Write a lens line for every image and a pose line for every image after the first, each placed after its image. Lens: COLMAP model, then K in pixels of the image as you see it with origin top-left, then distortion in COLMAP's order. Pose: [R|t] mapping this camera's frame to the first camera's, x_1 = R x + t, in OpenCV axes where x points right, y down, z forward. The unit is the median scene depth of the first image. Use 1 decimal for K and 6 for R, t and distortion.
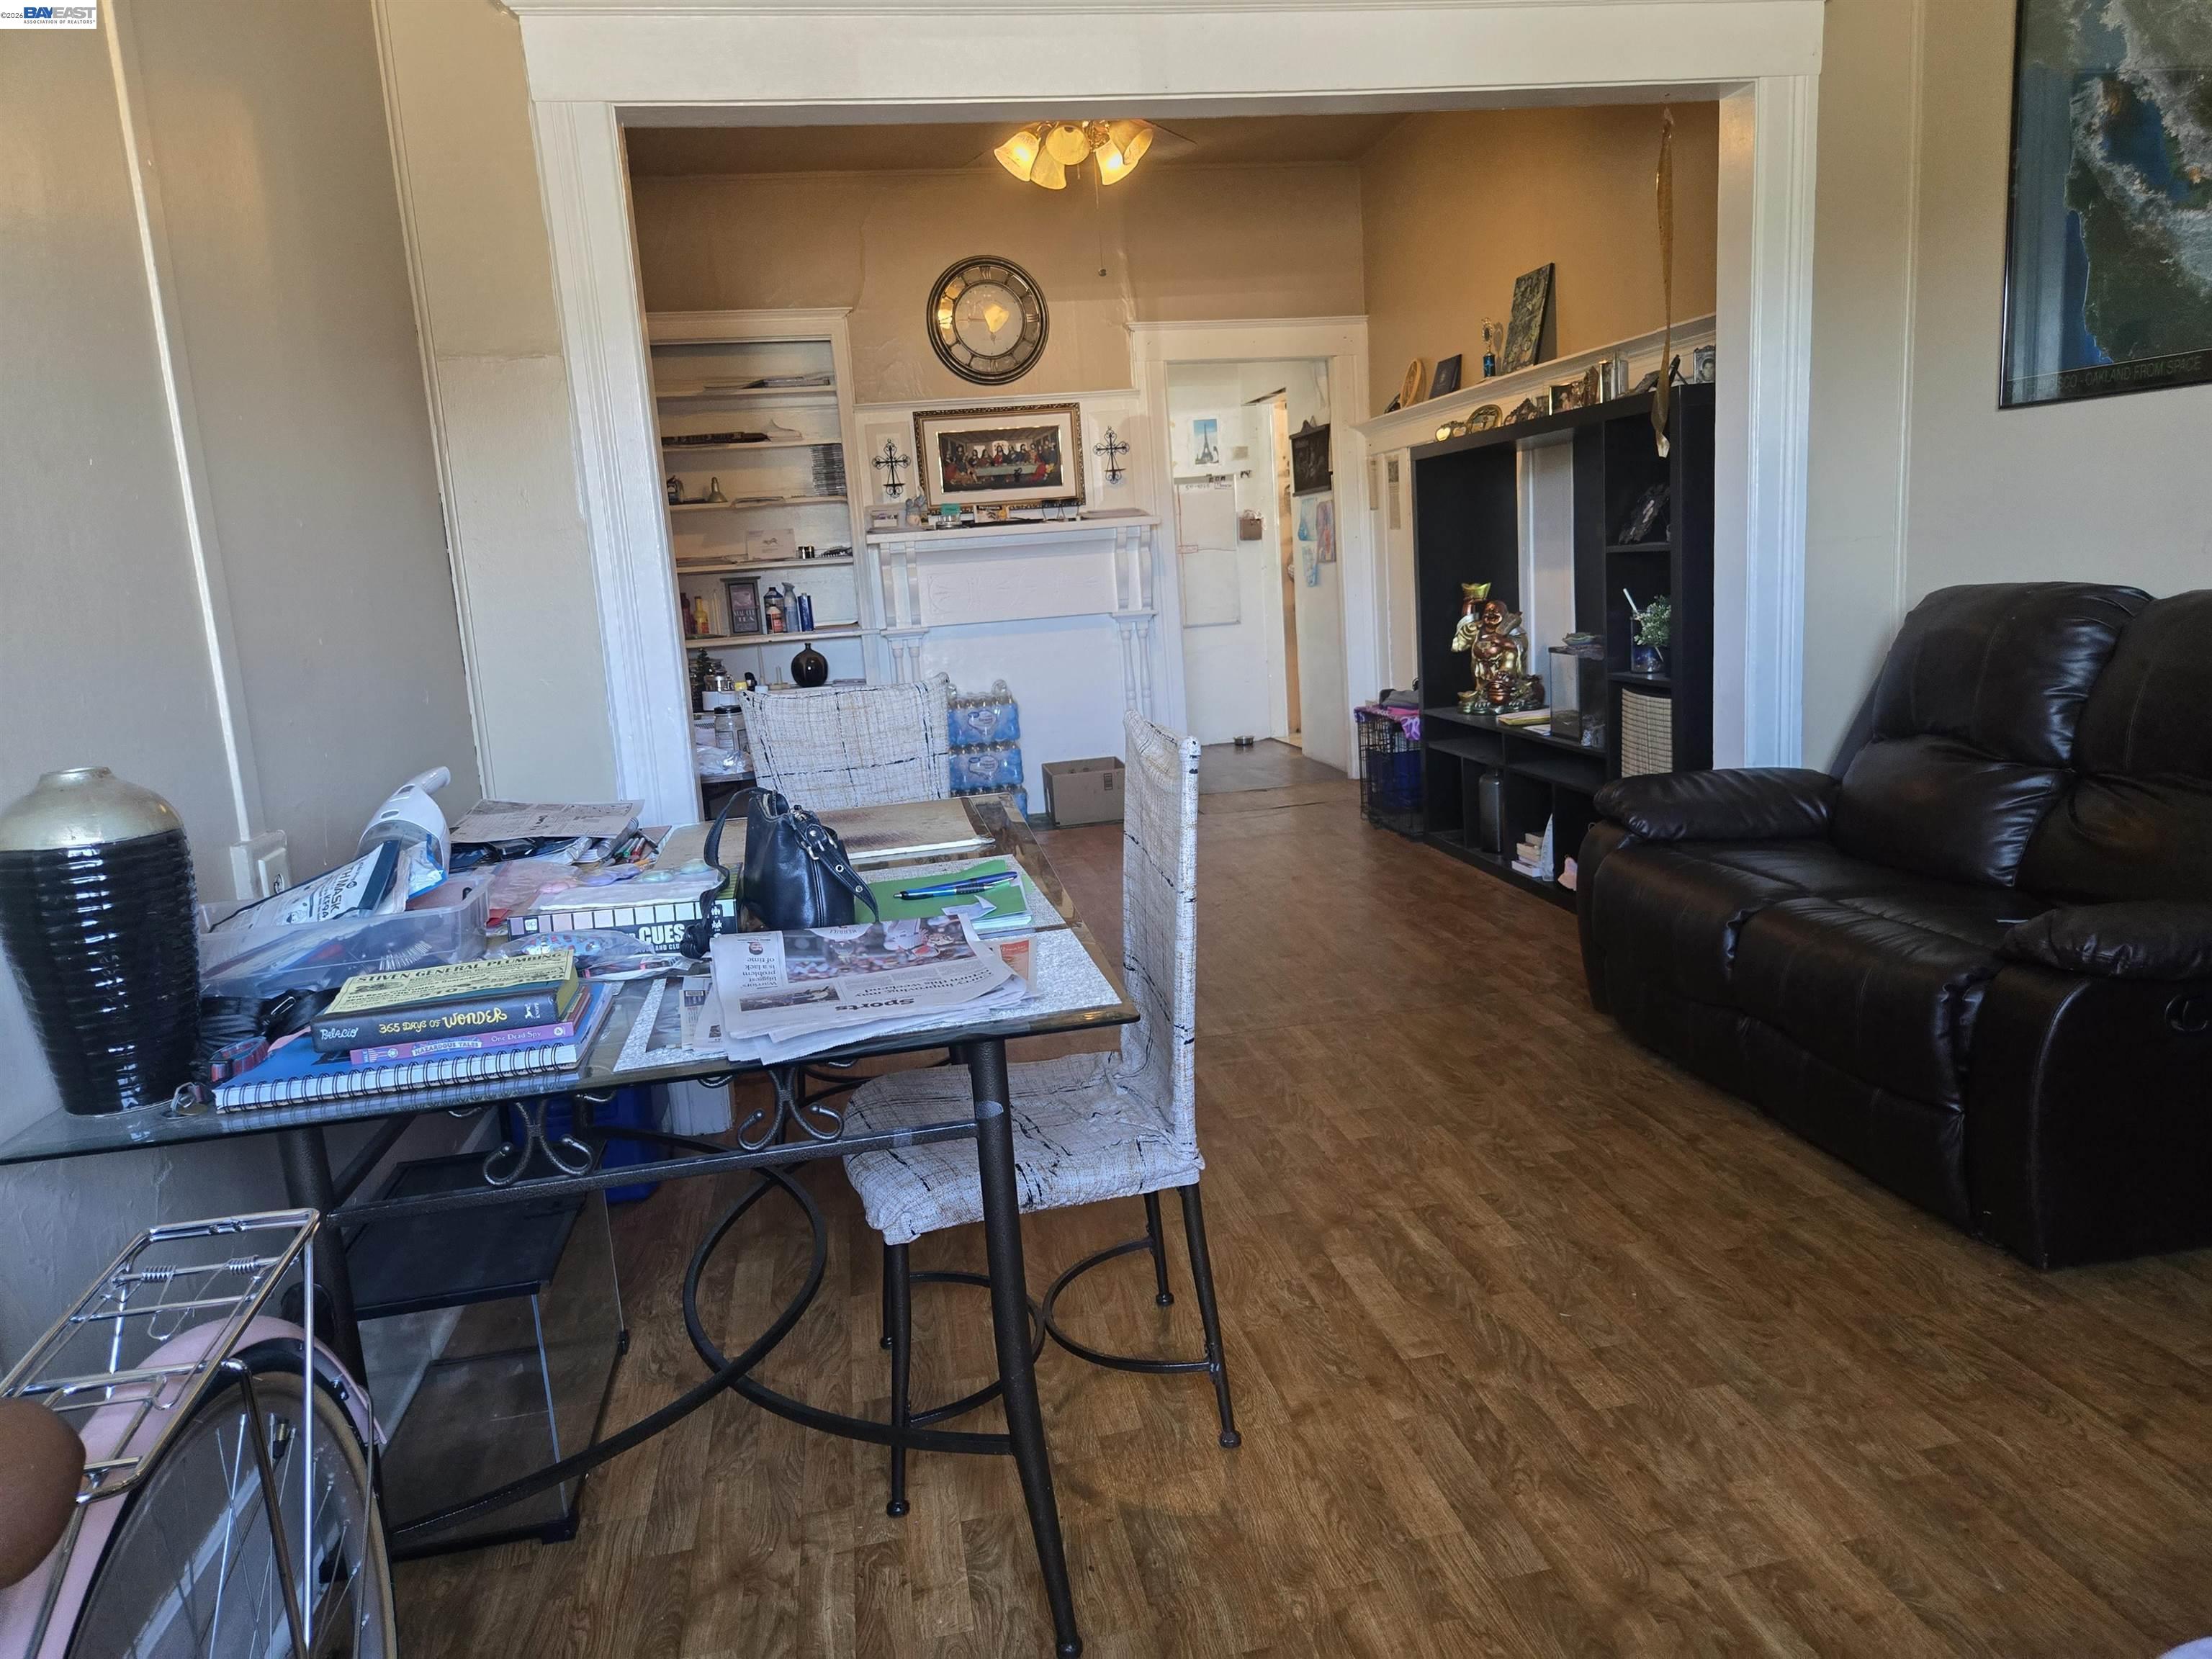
lens RADIAL K [[1473.1, 0, 1142.2], [0, 1473.1, 826.6], [0, 0, 1]] dist [0.068915, -0.054628]
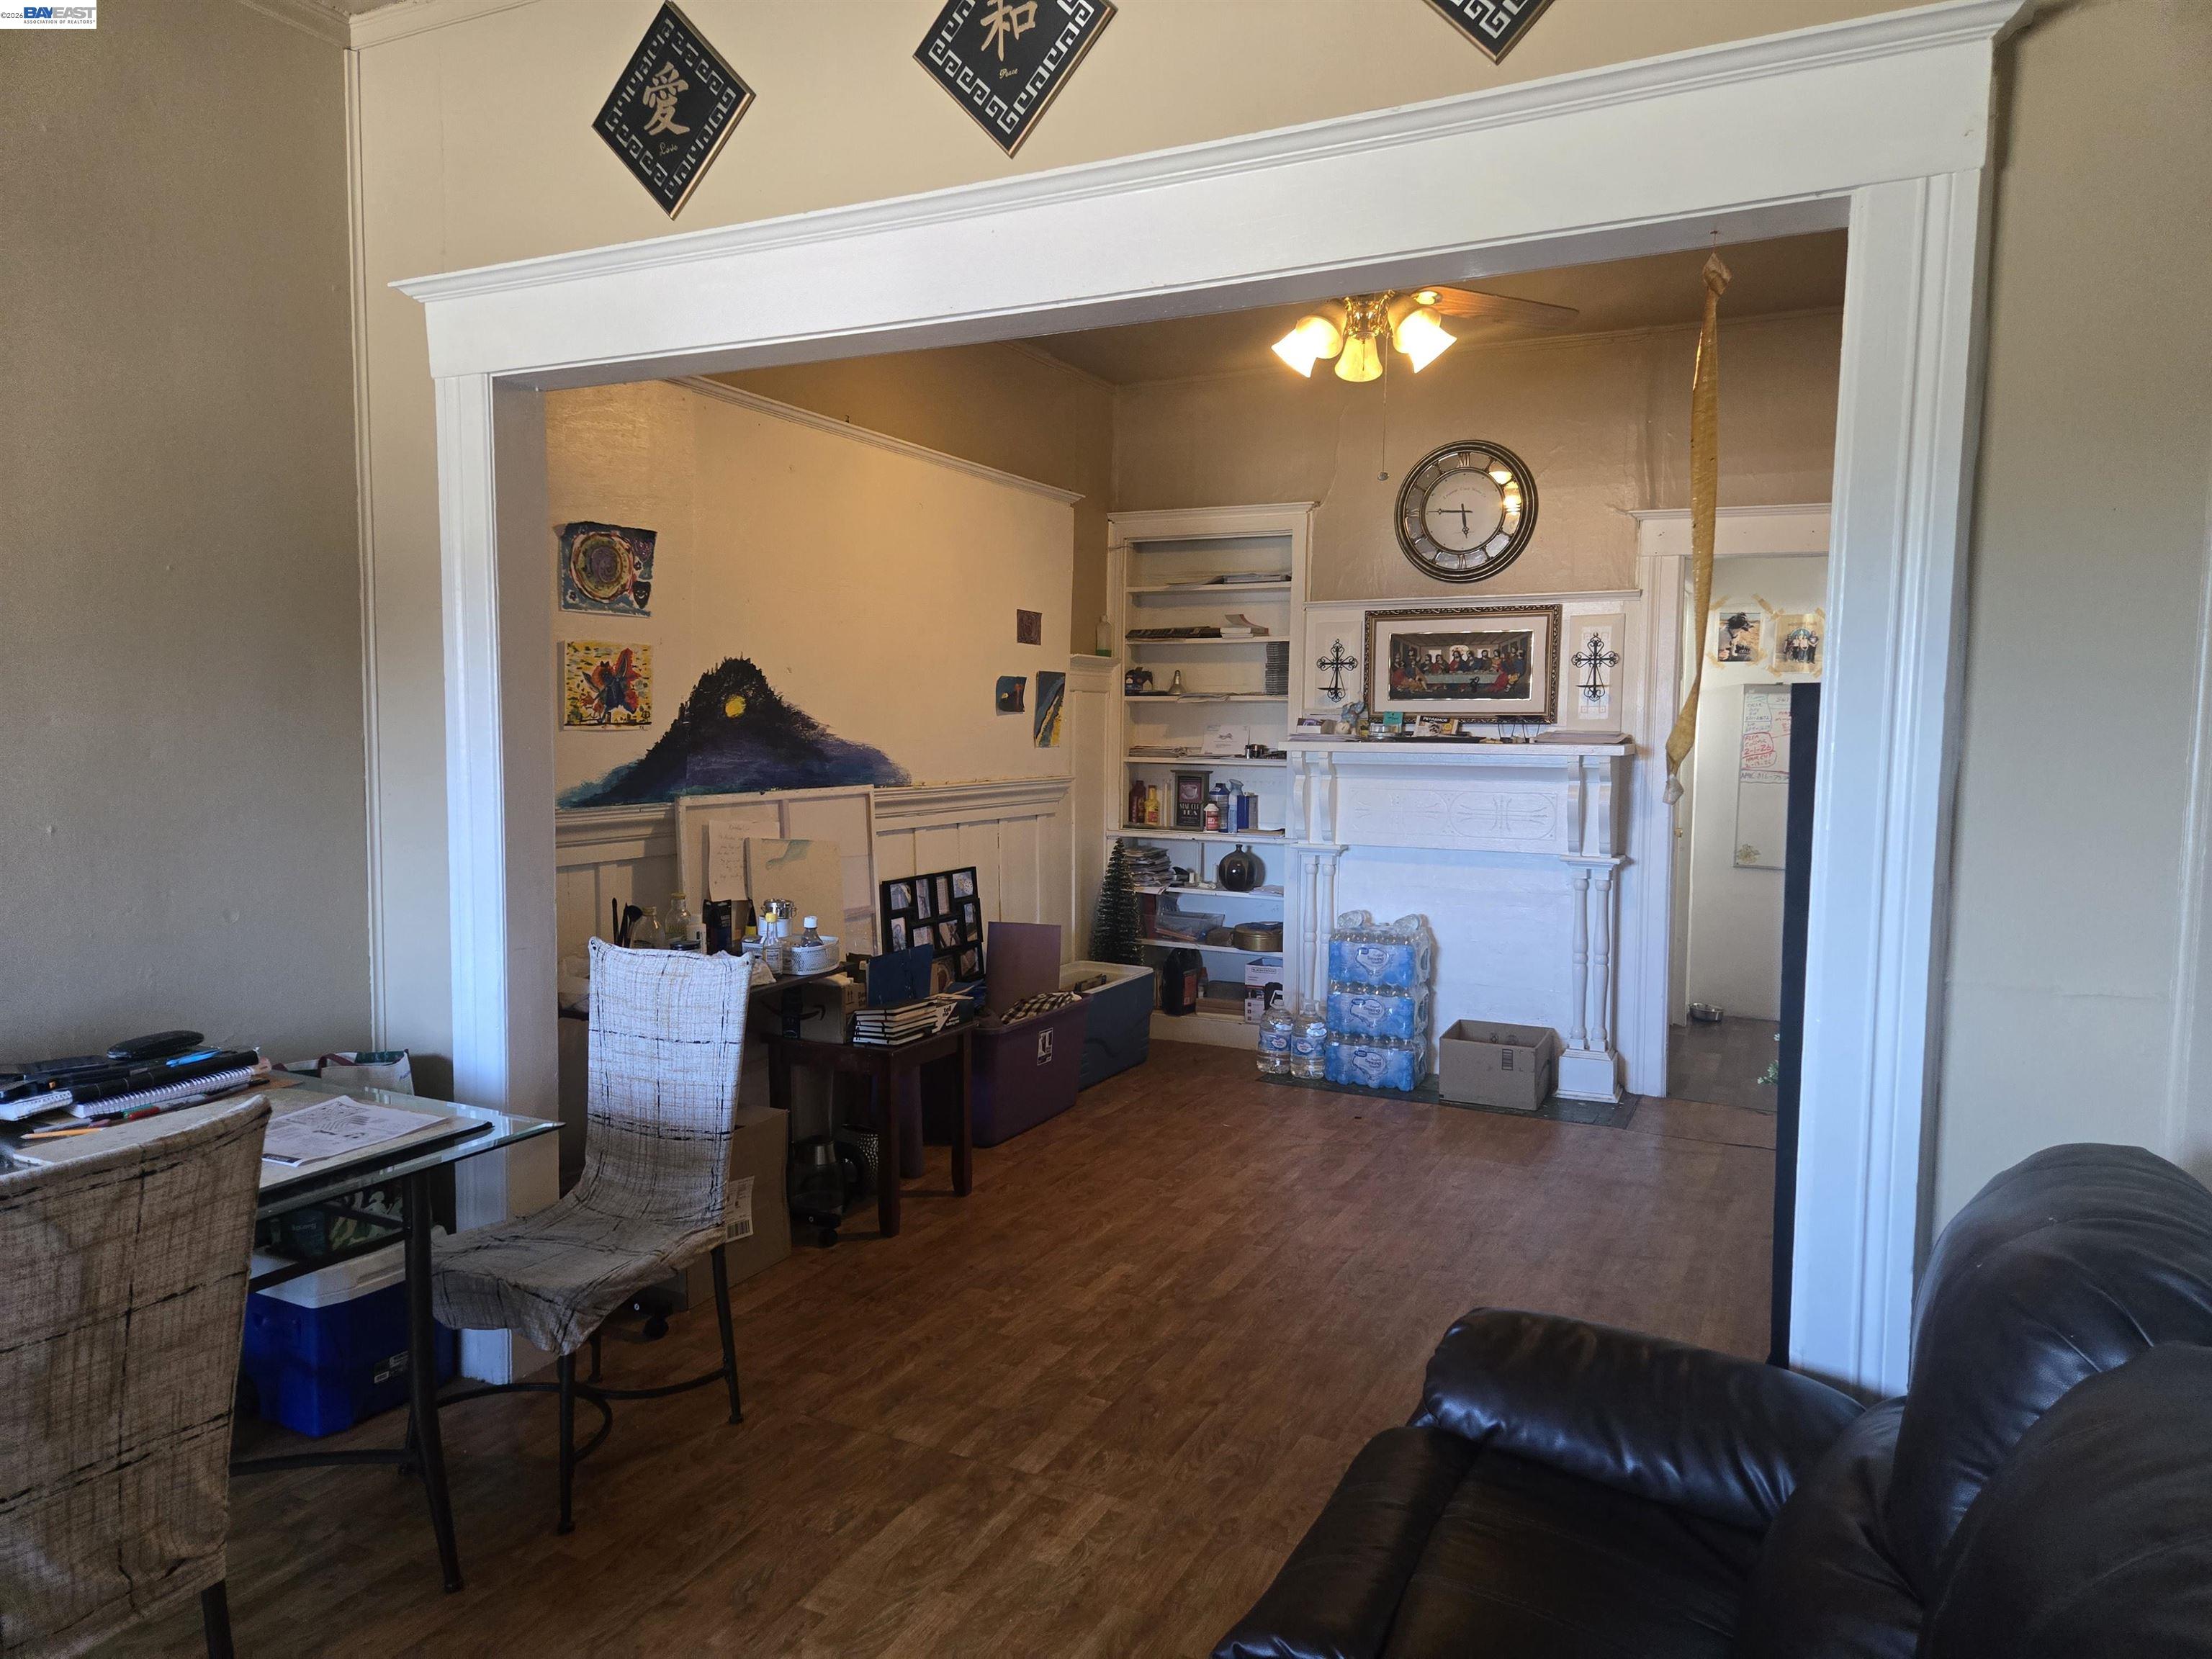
lens RADIAL K [[1473.1, 0, 1107.3], [0, 1473.1, 837.5], [0, 0, 1]] dist [0.068915, -0.054628]
pose [[0.787252, 0.126949, -0.603423, 0.282802], [-0.175119, 0.984315, -0.021385, -0.095605], [0.591243, 0.122506, 0.797135, 0.200418]]
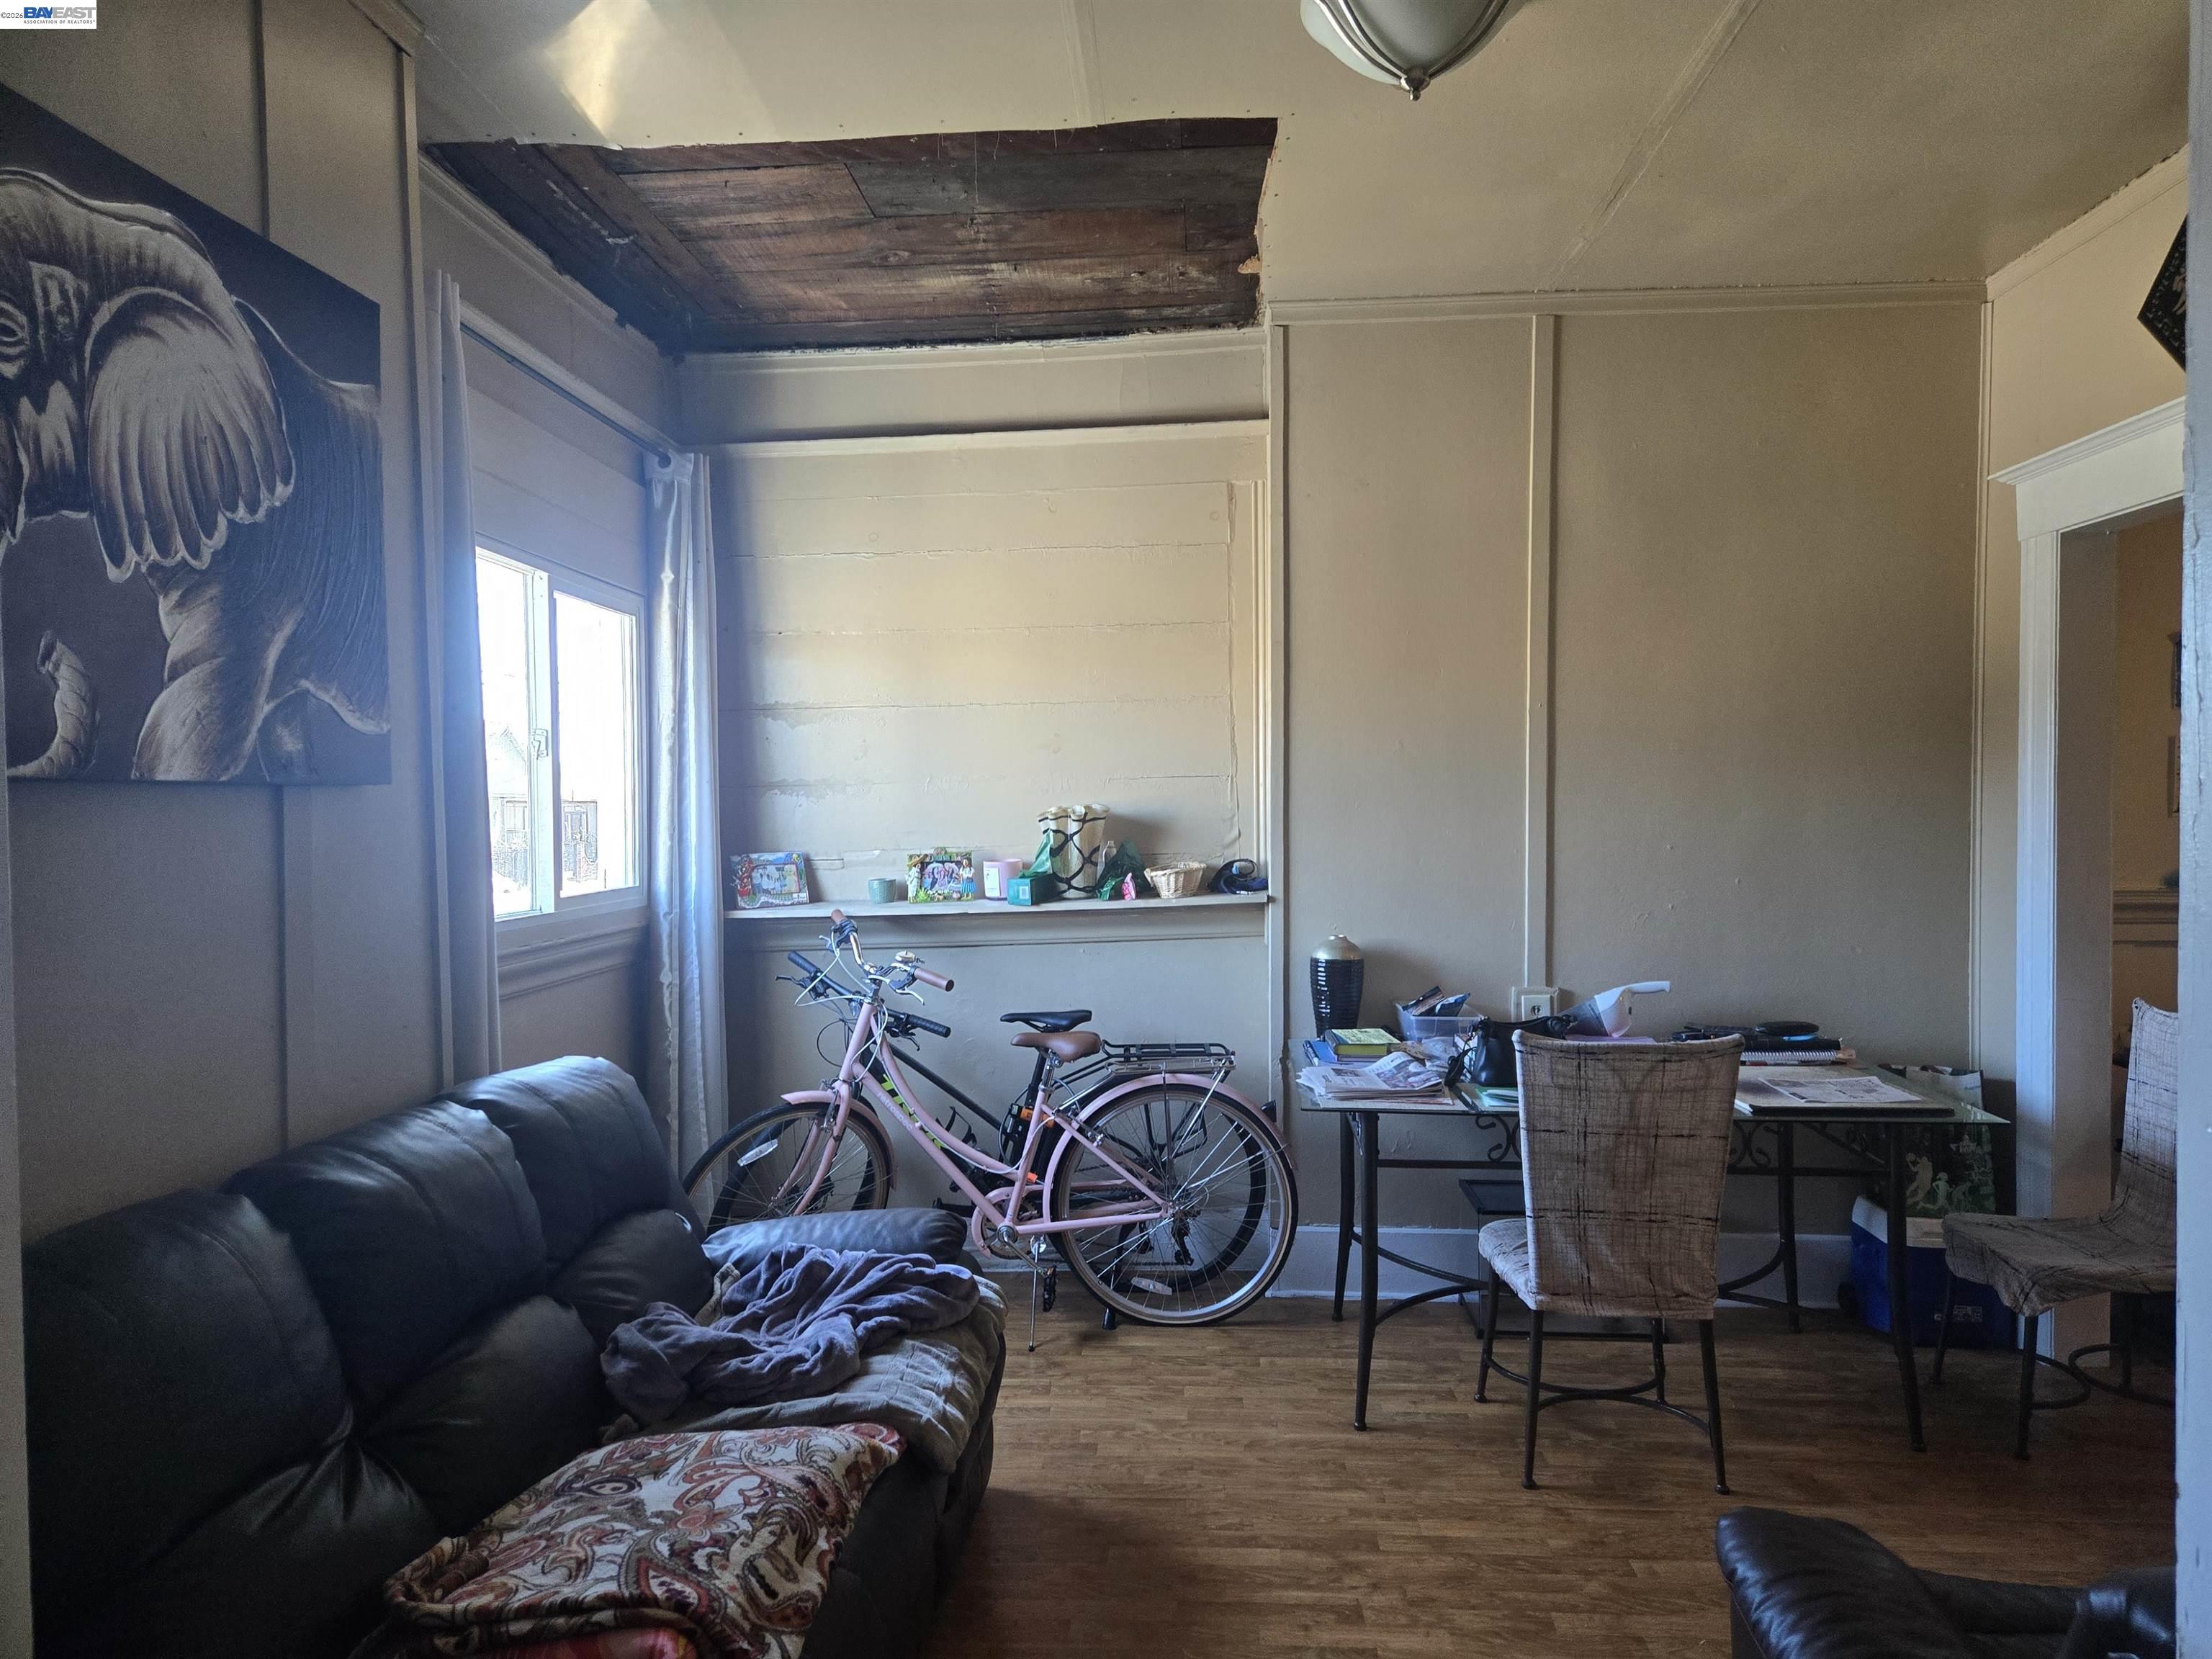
lens RADIAL K [[1473.1, 0, 1115.2], [0, 1473.1, 832.3], [0, 0, 1]] dist [0.068915, -0.054628]
pose [[-0.250544, 0.091102, -0.963809, 0.488422], [-0.153858, 0.979162, 0.132549, -0.120312], [0.955801, 0.181499, -0.231306, 0.245523]]
